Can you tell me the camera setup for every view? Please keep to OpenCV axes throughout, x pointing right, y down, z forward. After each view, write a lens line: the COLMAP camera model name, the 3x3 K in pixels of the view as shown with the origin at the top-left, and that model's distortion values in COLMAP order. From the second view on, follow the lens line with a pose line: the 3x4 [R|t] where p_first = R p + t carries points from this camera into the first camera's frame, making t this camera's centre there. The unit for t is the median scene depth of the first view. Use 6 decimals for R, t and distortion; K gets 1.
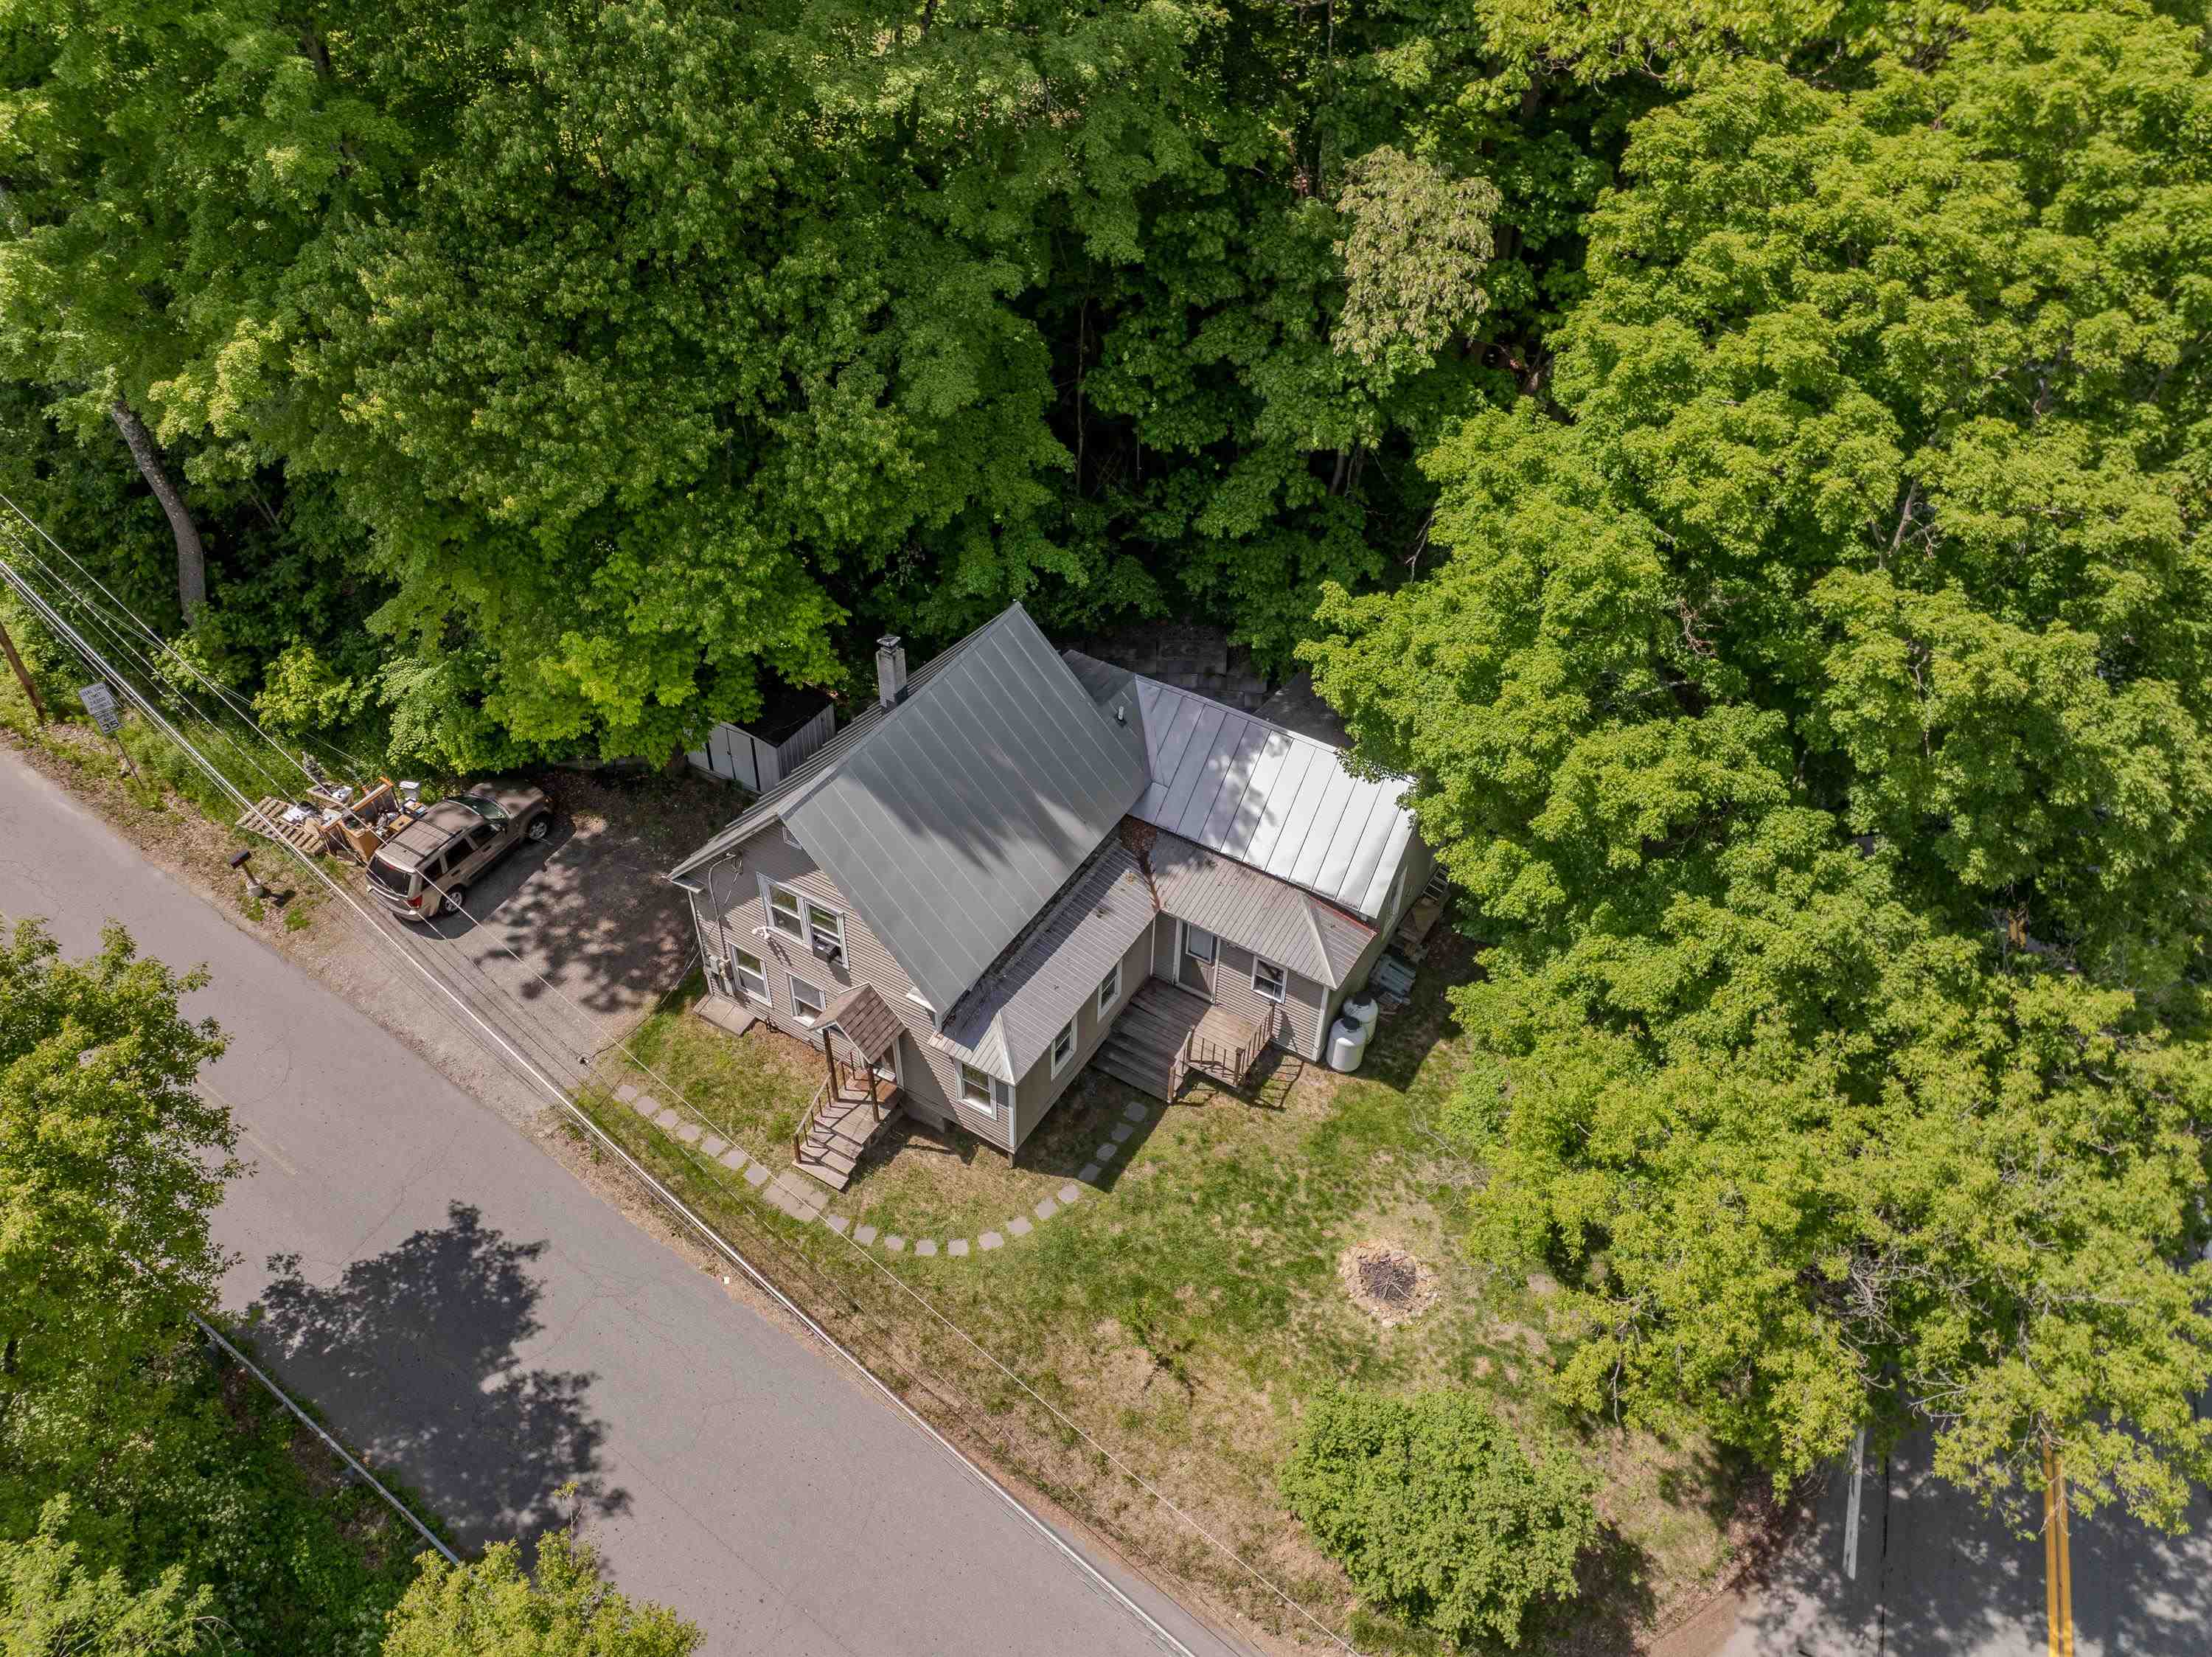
lens RADIAL K [[1548.1, 0, 1096.7], [0, 1548.1, 833.4], [0, 0, 1]] dist [-0.029962, 0.002099]
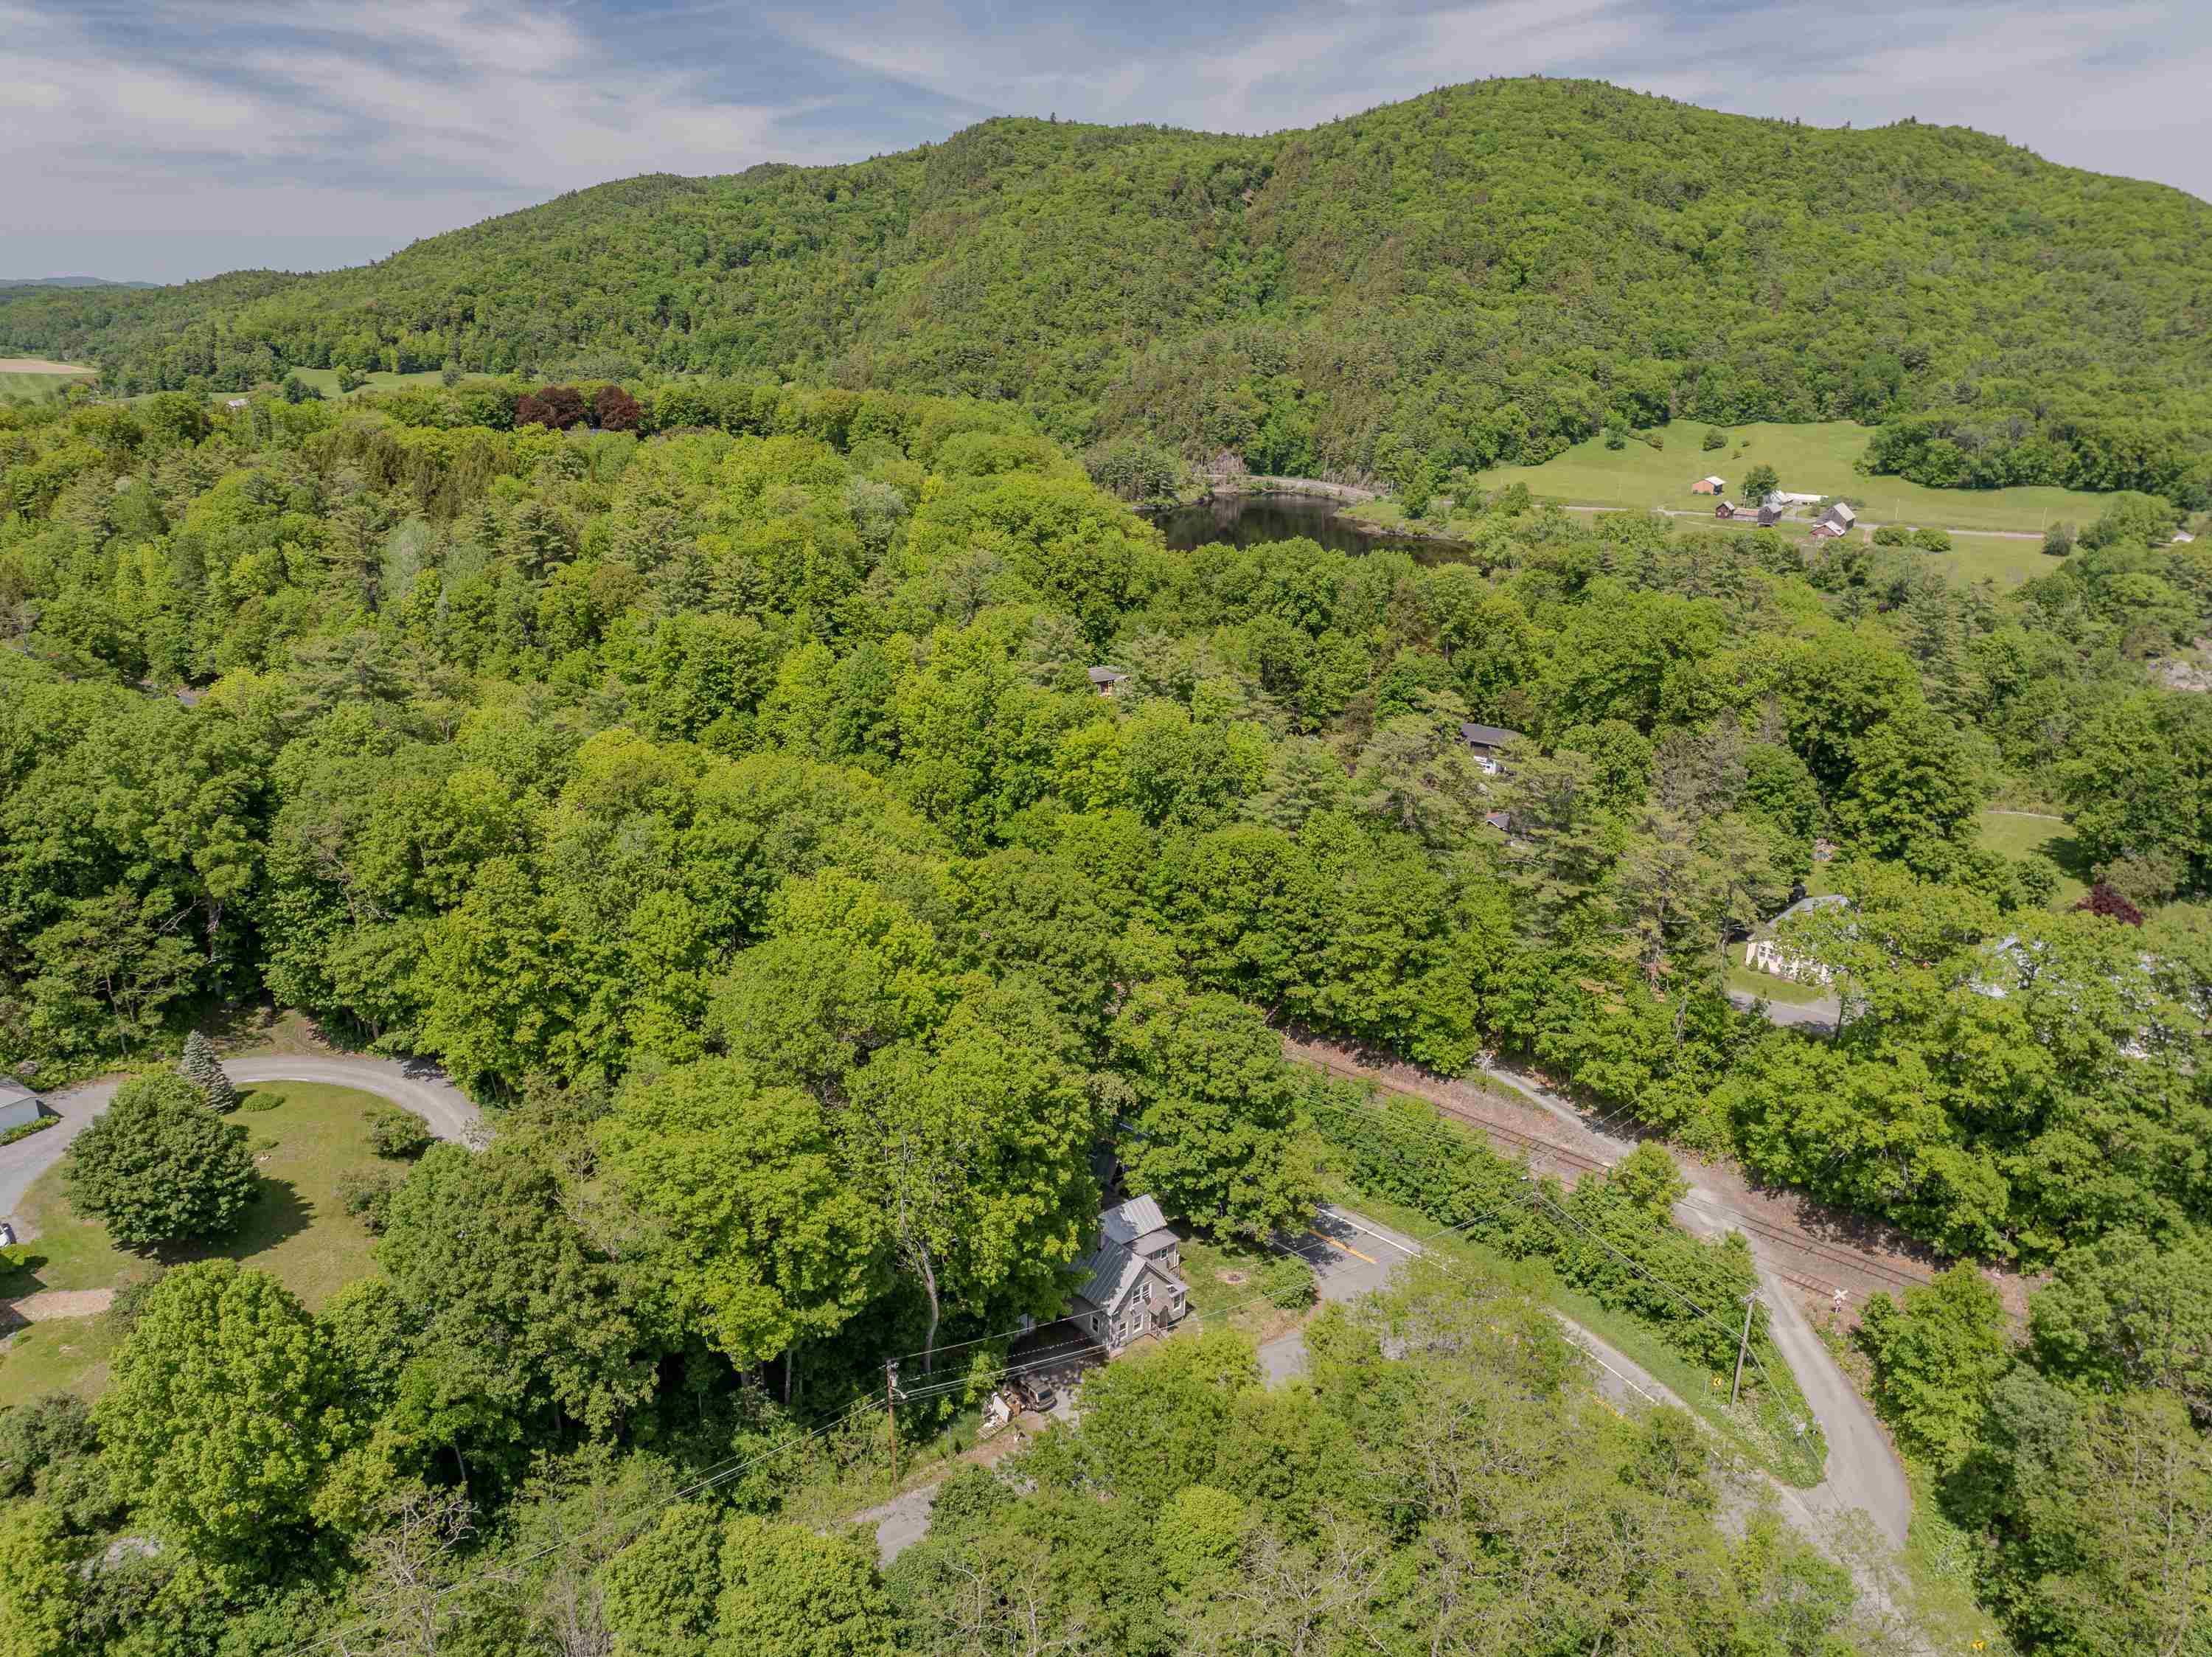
lens RADIAL K [[1560.7, 0, 1095.0], [0, 1560.7, 823.9], [0, 0, 1]] dist [-0.040051, -0.001273]
pose [[0.322596, -0.306895, 0.895404, -3.305698], [0.621406, 0.782239, 0.044228, -1.095867], [-0.713993, 0.542142, 0.443053, -1.290808]]
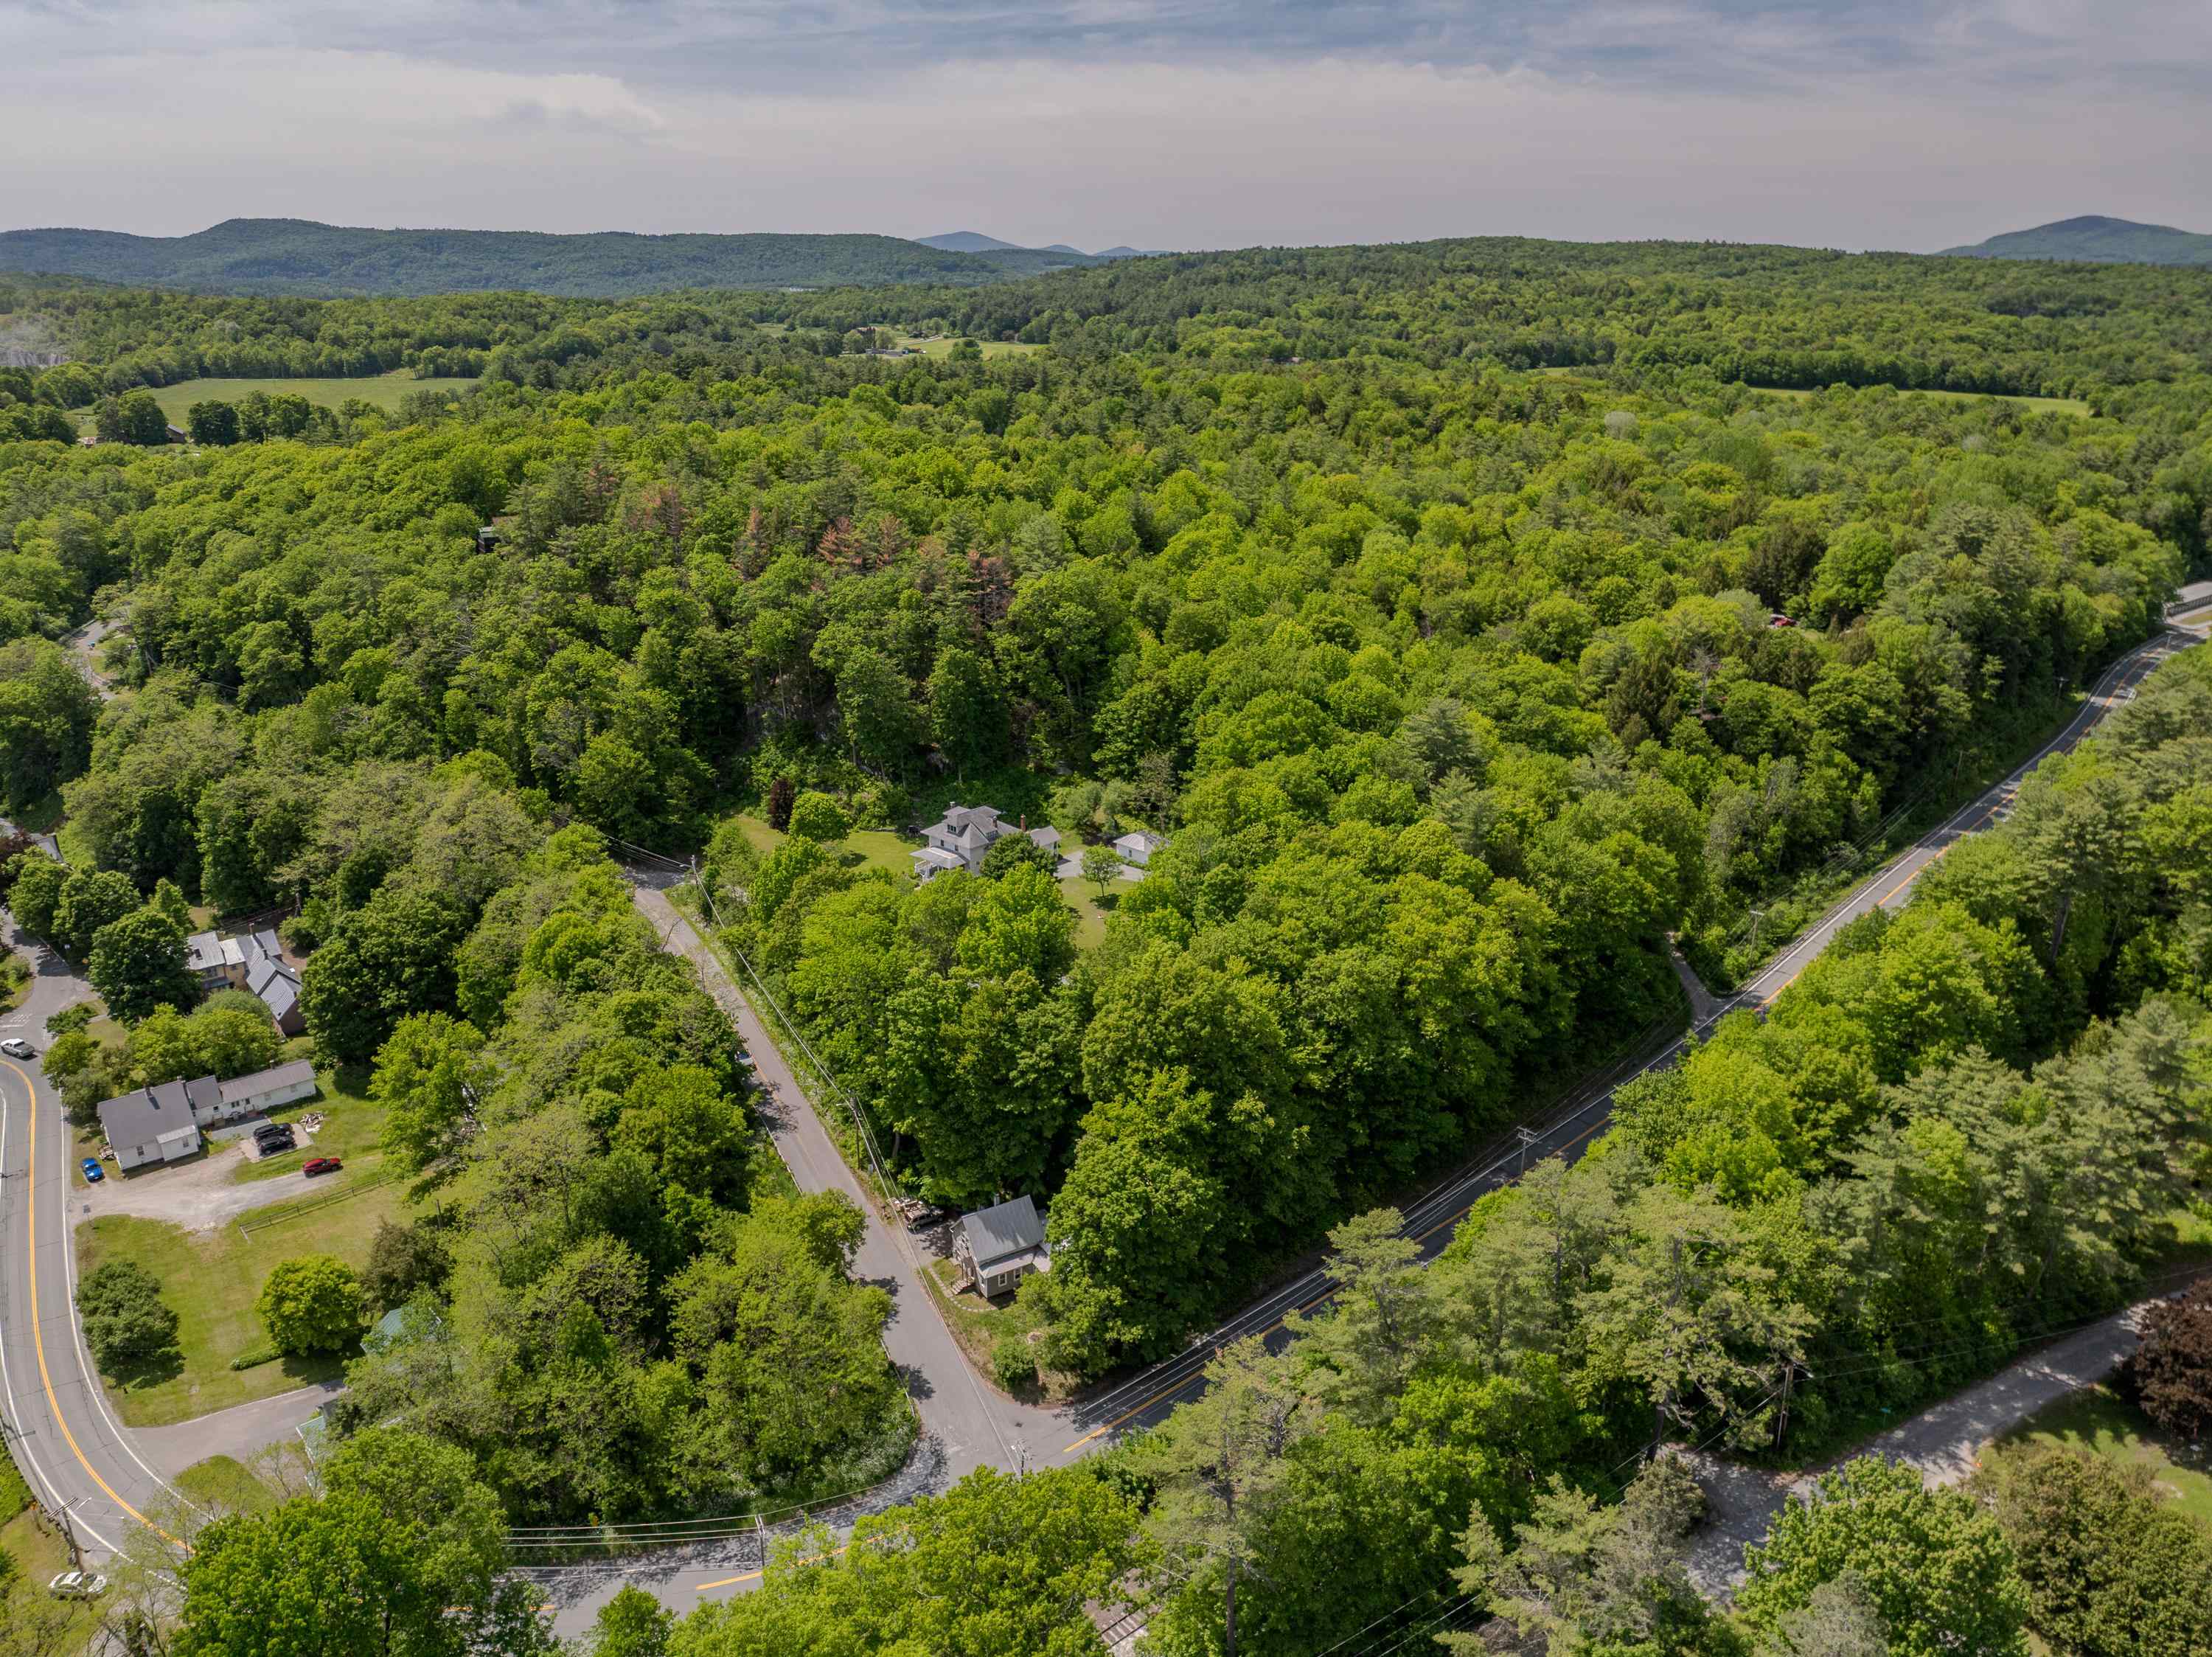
lens RADIAL K [[1560.0, 0, 1098.5], [0, 1560.0, 814.5], [0, 0, 1]] dist [-0.043192, 0.010382]
pose [[0.877237, 0.139839, -0.459239, 2.401328], [-0.310069, 0.895366, -0.319652, 0.302237], [0.366487, 0.422806, 0.828808, -3.792129]]
